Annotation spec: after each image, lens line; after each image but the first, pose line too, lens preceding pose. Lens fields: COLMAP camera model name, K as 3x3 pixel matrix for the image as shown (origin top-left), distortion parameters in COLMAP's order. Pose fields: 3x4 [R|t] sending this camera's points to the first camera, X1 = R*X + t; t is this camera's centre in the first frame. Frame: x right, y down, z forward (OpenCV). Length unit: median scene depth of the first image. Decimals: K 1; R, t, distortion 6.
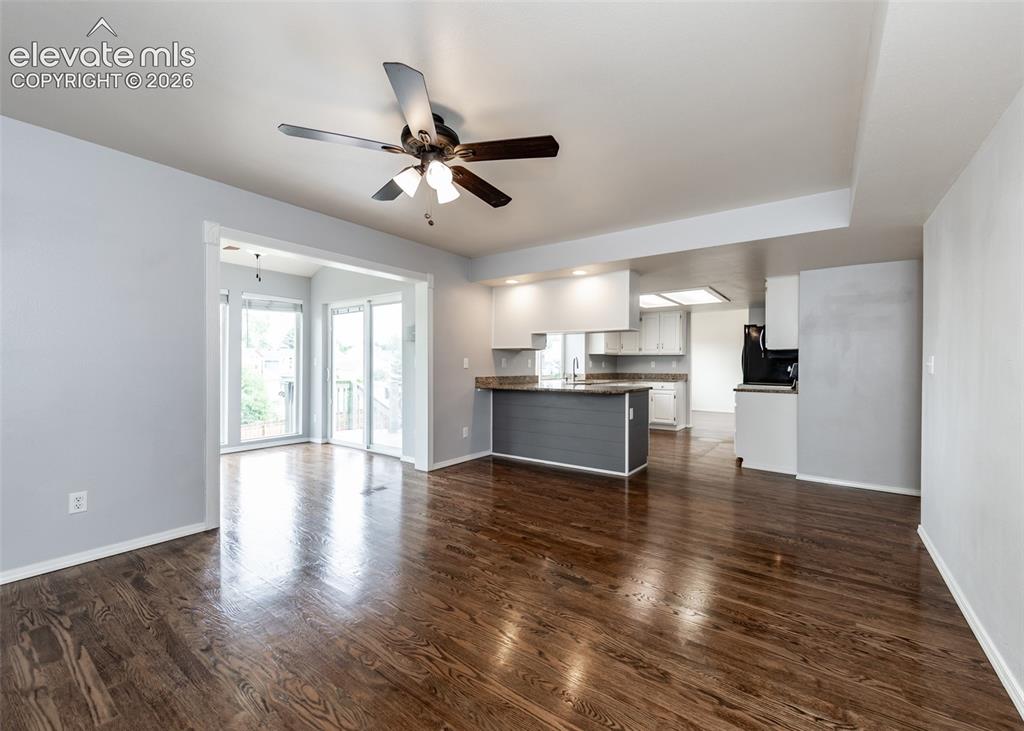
lens RADIAL K [[427.6, 0, 536.5], [0, 427.6, 369.3], [0, 0, 1]] dist [0.000554, -0.000039]
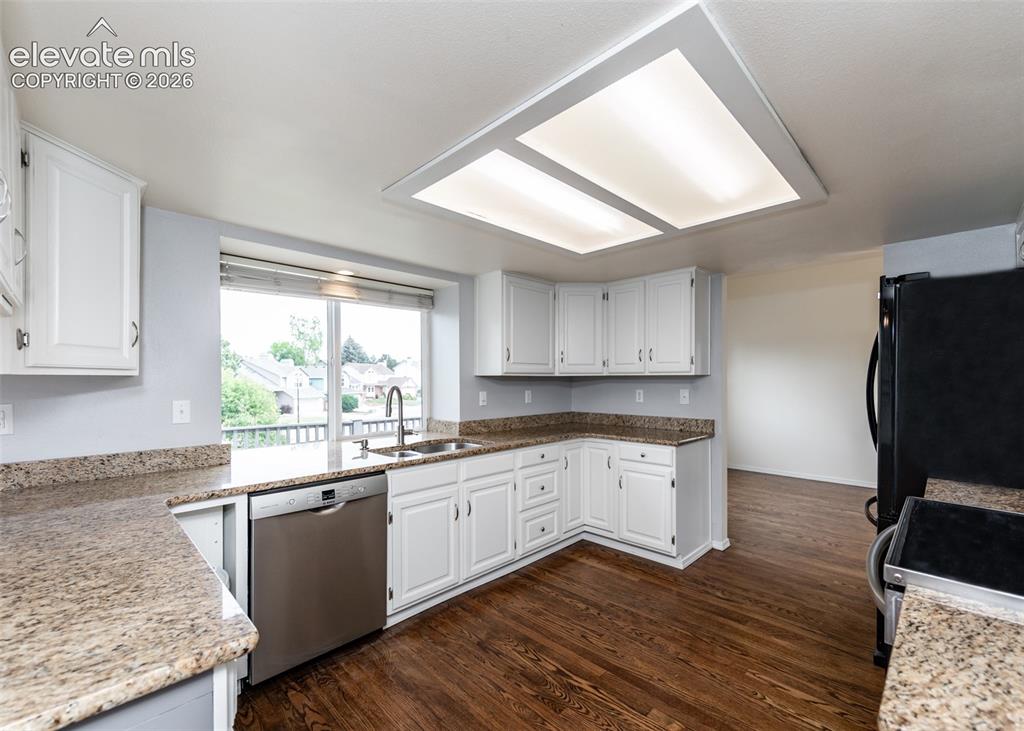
lens RADIAL K [[430.8, 0, 532.8], [0, 430.8, 381.4], [0, 0, 1]] dist [0.003427, -0.000101]
pose [[0.986600, -0.009158, -0.162898, 0.419715], [0.008680, 0.999956, -0.003646, -0.045733], [0.162924, 0.002183, 0.986636, 0.943677]]
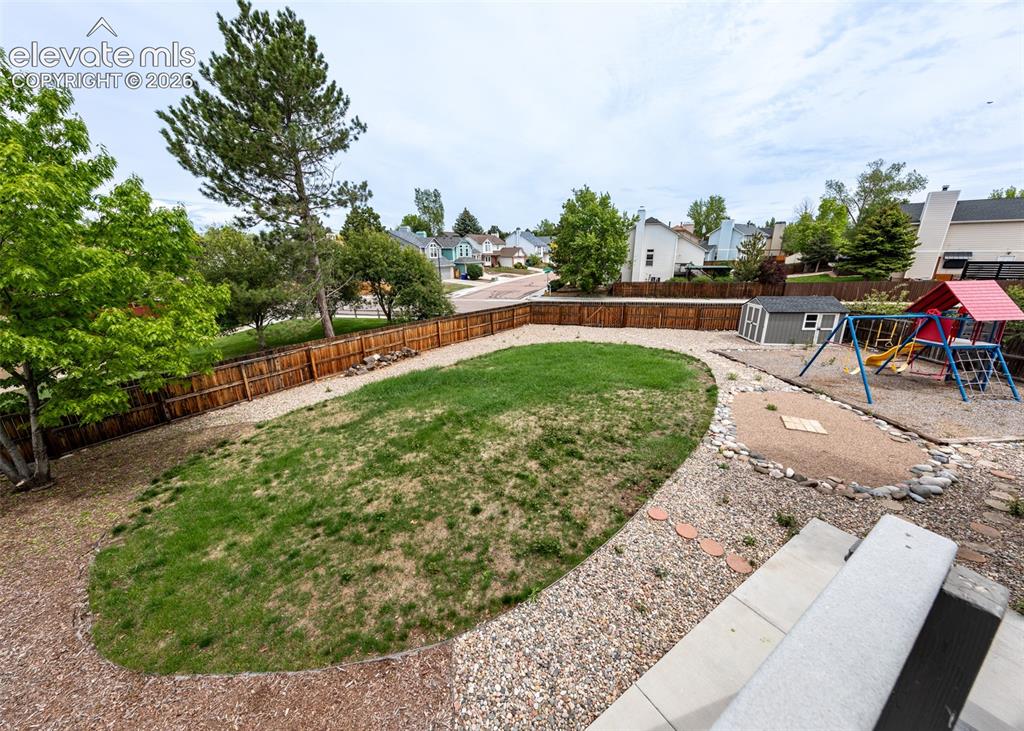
lens RADIAL K [[370.2, 0, 521.5], [0, 370.2, 366.6], [0, 0, 1]] dist [0.007590, -0.000250]
pose [[0.922842, 0.102303, -0.371344, -0.945092], [0.011117, 0.956607, 0.291168, -0.051009], [0.385018, -0.272830, 0.881660, 1.637366]]
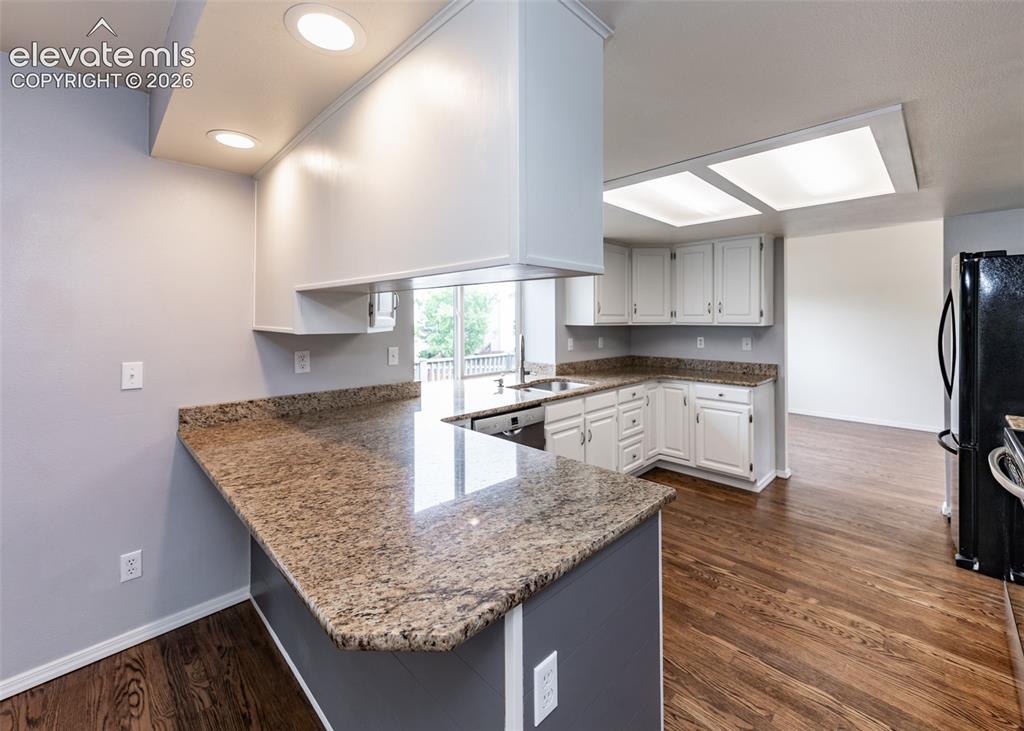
lens RADIAL K [[424.4, 0, 487.7], [0, 424.4, 315.8], [0, 0, 1]] dist [0.000989, 0.000029]
pose [[0.976120, -0.008296, -0.217075, 0.235289], [0.004775, 0.999848, -0.016740, -0.064155], [0.217181, 0.015304, 0.976011, 0.784793]]
